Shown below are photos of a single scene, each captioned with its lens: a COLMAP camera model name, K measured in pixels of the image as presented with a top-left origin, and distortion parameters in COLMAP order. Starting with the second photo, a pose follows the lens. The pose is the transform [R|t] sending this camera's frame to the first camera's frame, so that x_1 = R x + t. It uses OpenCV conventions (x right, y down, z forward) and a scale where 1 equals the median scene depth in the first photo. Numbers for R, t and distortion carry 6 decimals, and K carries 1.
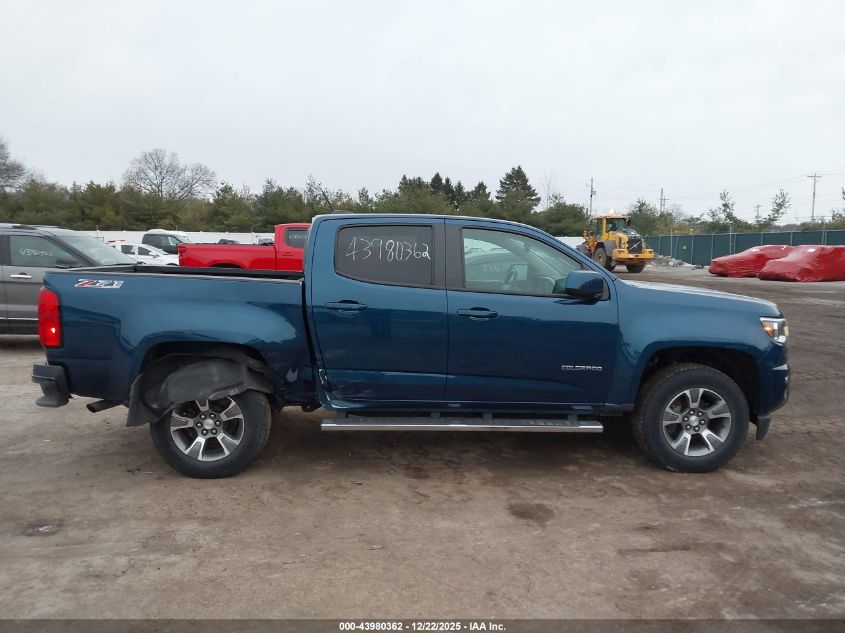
lens RADIAL K [[667.4, 0, 418.4], [0, 667.4, 320.9], [0, 0, 1]] dist [0.035136, -0.015046]
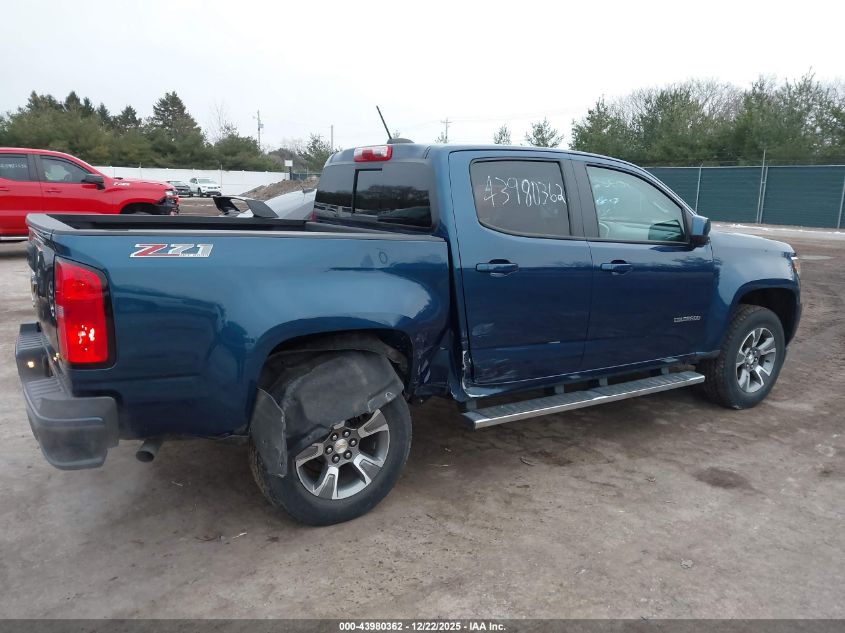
lens RADIAL K [[667.4, 0, 421.3], [0, 667.4, 313.7], [0, 0, 1]] dist [0.035136, -0.015046]
pose [[0.873219, -0.084729, 0.479906, -0.551070], [0.043923, 0.994445, 0.095653, -0.044252], [-0.485345, -0.062447, 0.872090, 0.358296]]
